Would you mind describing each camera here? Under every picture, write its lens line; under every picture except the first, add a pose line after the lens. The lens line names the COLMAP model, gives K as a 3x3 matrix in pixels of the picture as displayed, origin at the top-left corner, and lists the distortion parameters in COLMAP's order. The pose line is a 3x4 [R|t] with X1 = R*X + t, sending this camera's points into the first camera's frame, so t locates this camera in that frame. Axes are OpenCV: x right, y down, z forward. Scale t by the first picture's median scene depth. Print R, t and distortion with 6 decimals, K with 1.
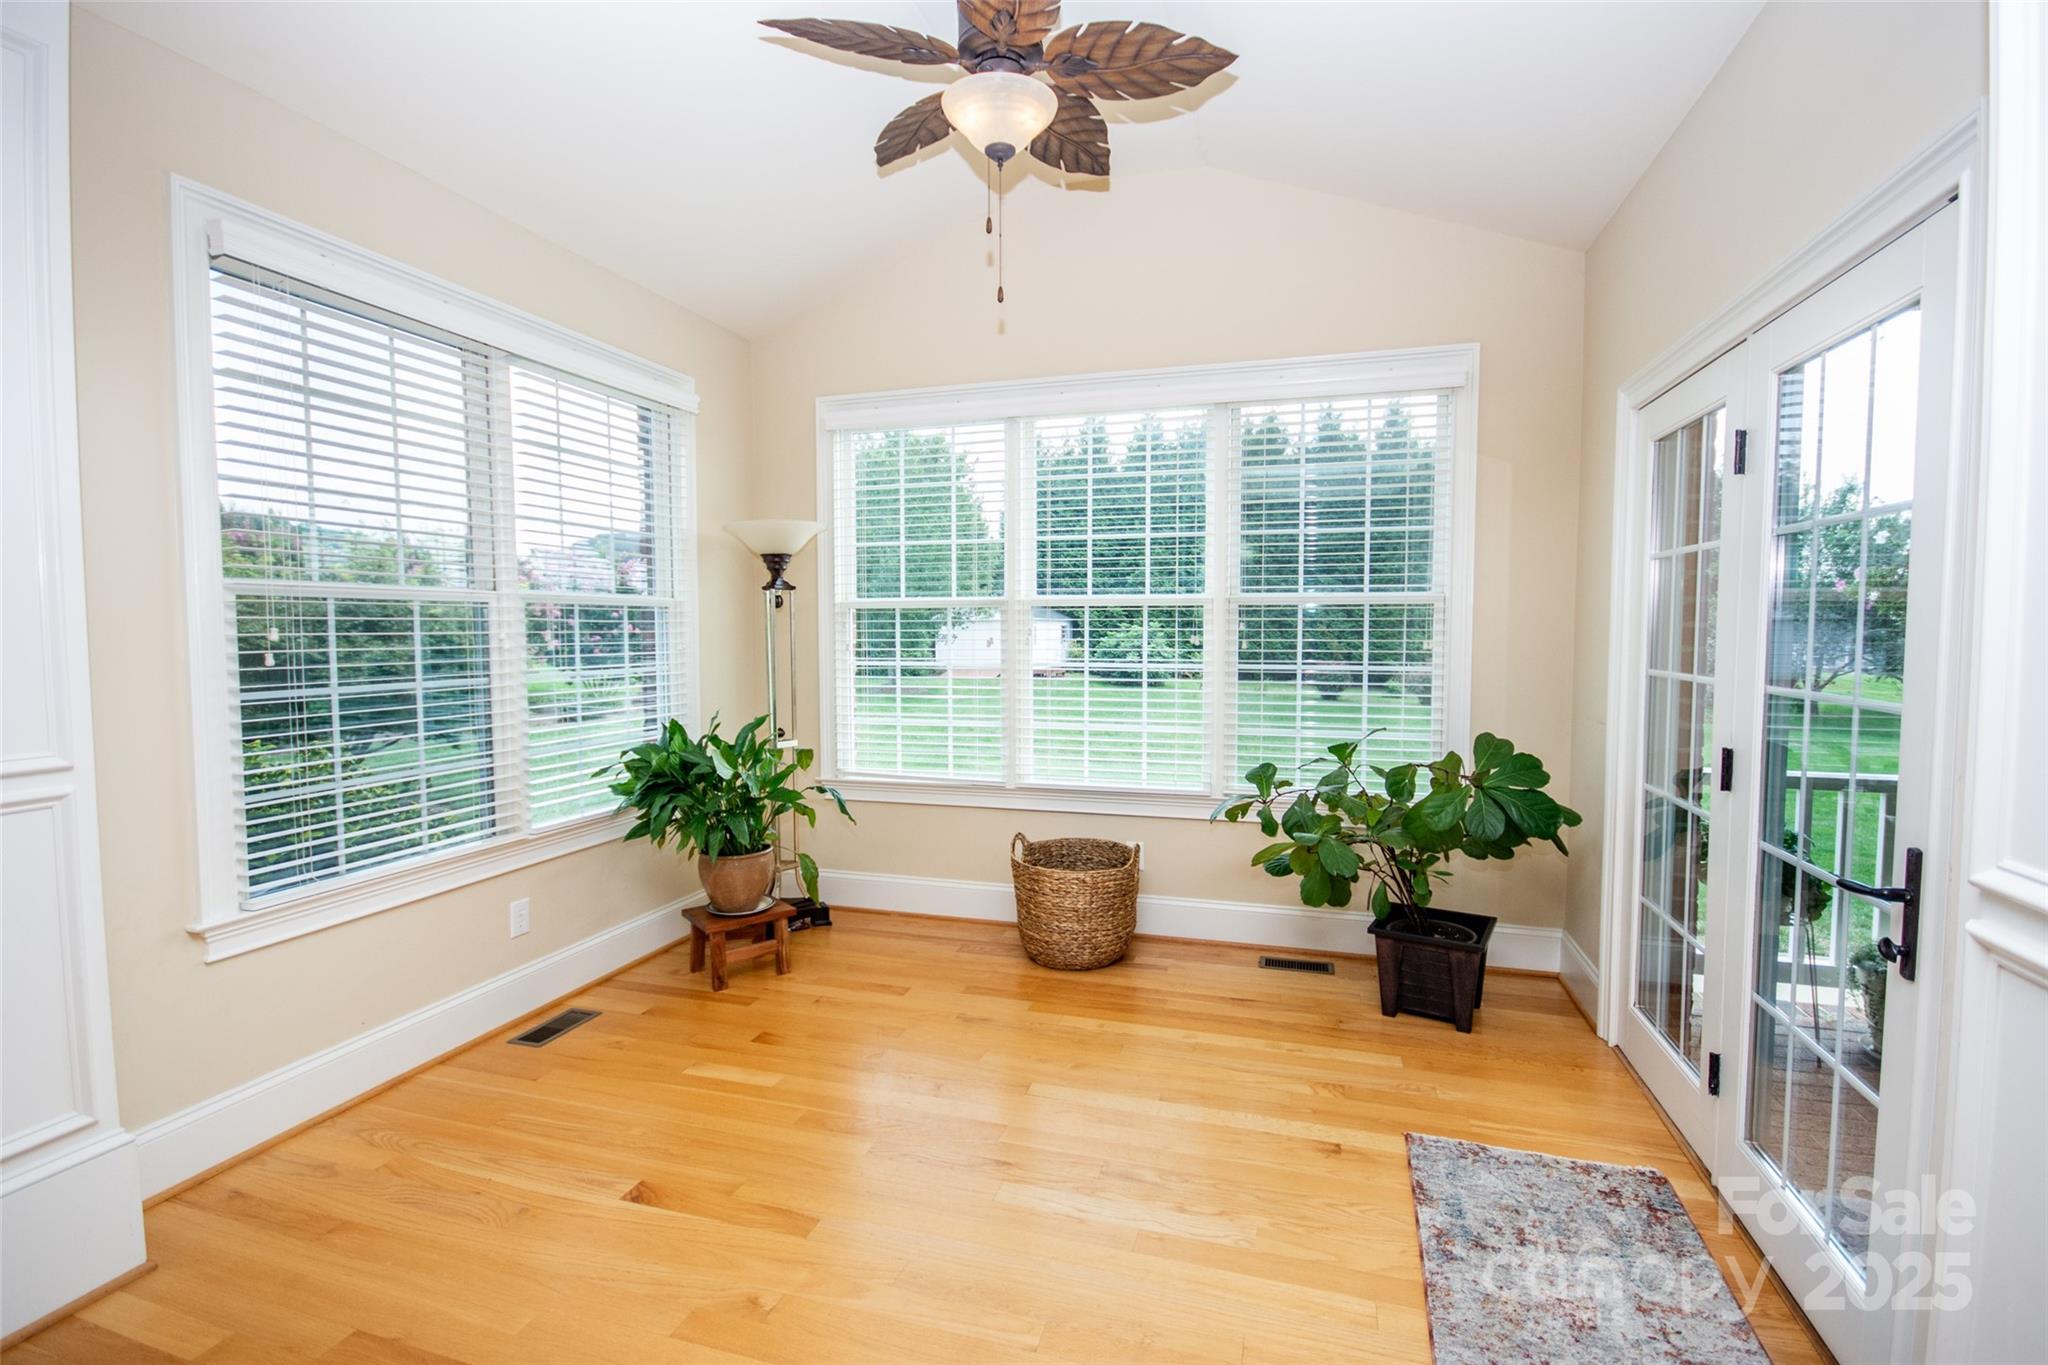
lens RADIAL K [[917.9, 0, 1028.6], [0, 917.9, 675.3], [0, 0, 1]] dist [-0.000943, -0.005994]
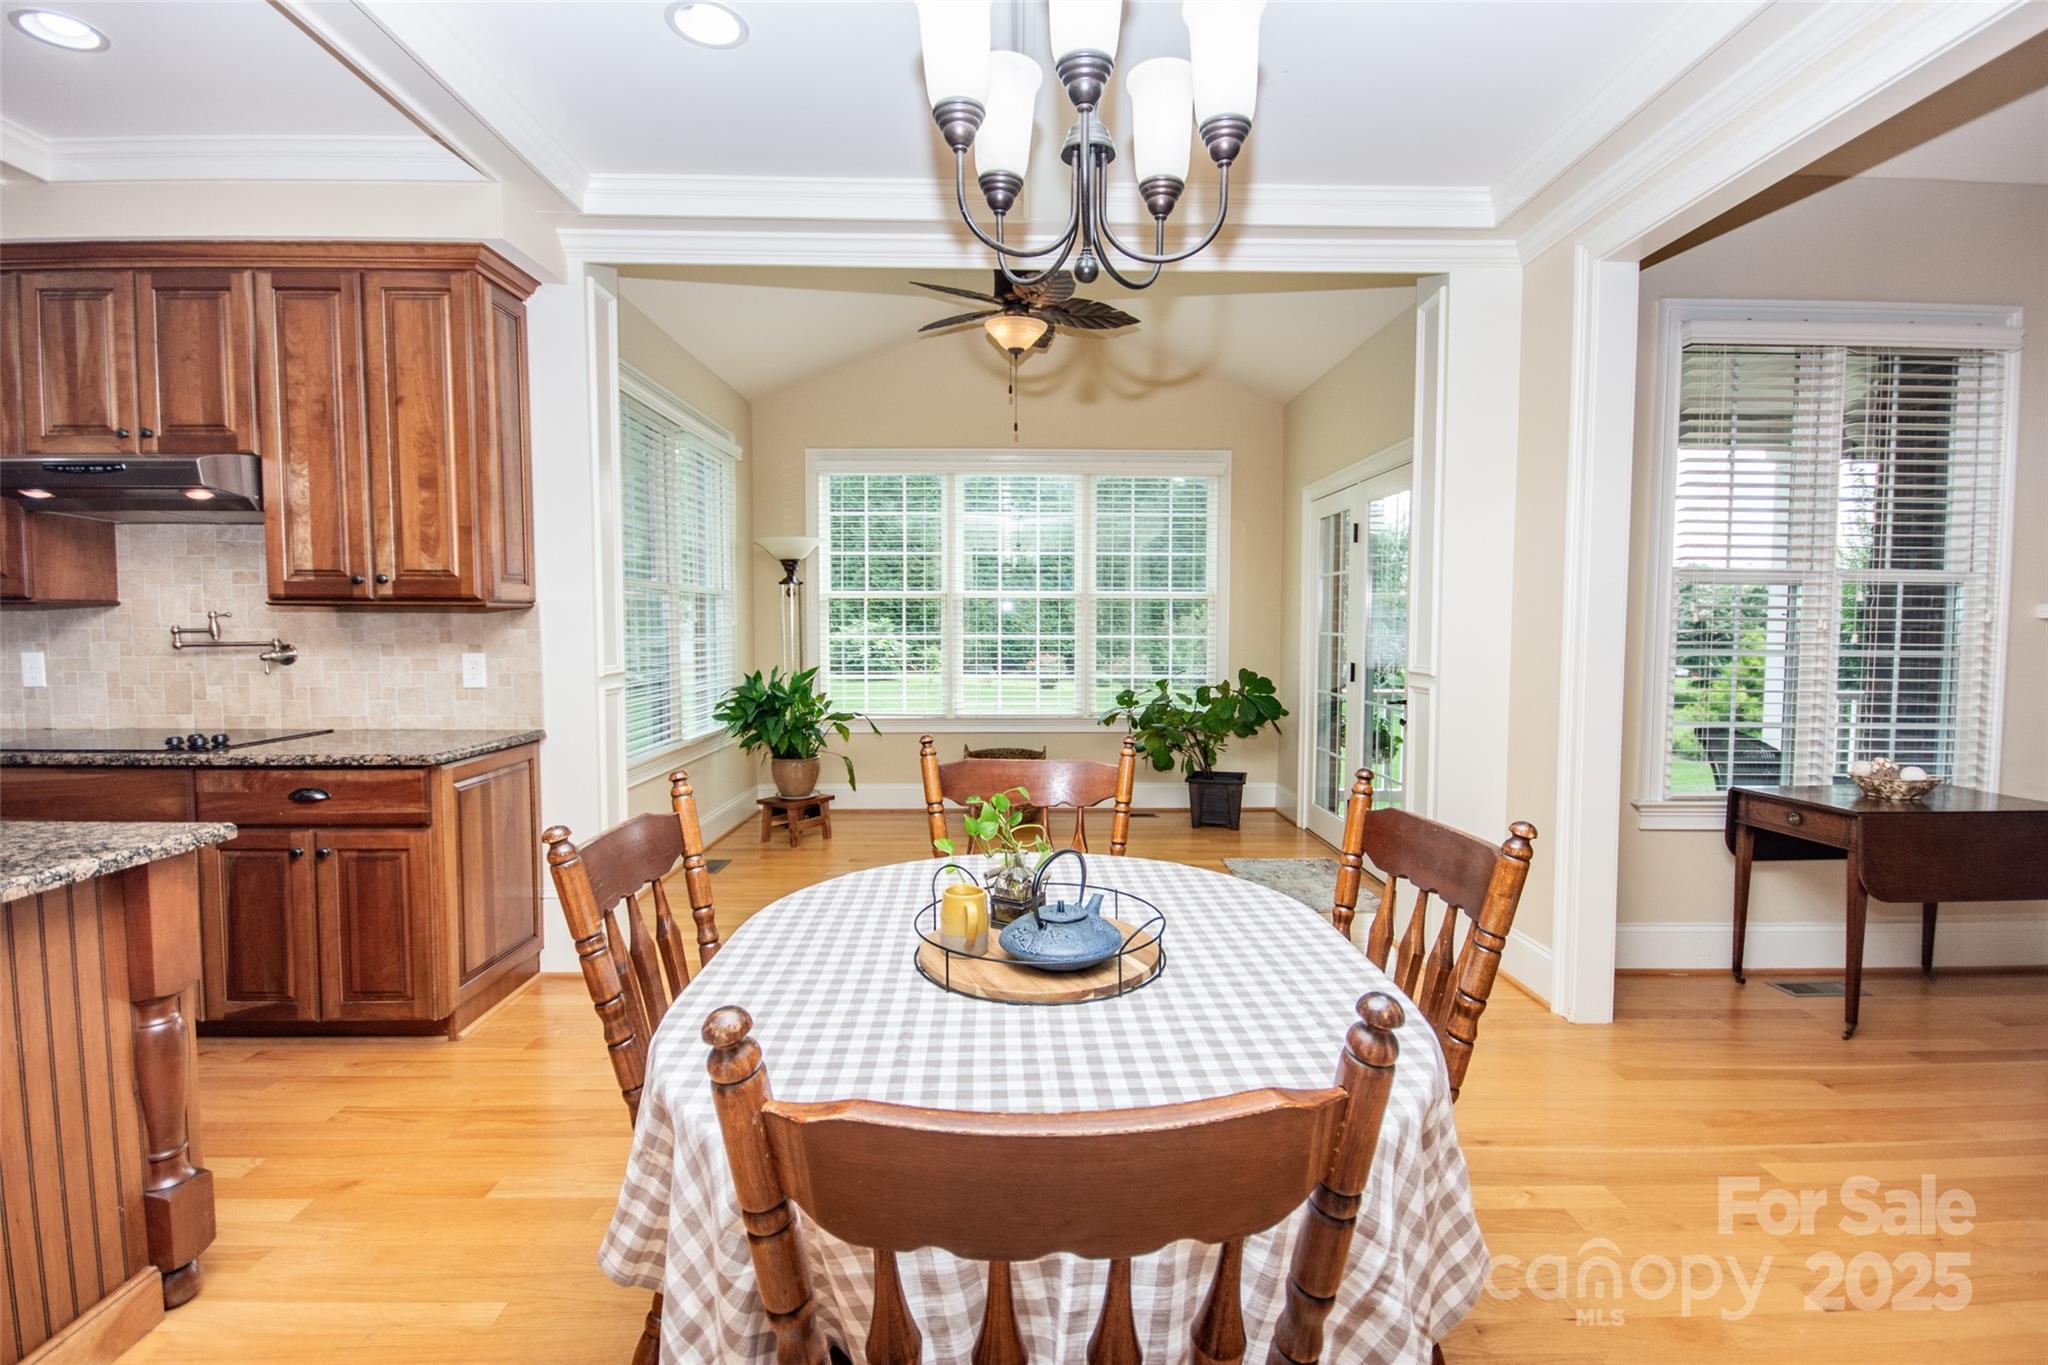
lens RADIAL K [[949.3, 0, 1025.9], [0, 949.3, 673.5], [0, 0, 1]] dist [0.001626, 0.000221]
pose [[0.951079, -0.011774, 0.308723, -0.496374], [0.011723, 0.999929, 0.002021, 0.061734], [-0.308725, 0.001697, 0.951150, -0.670240]]
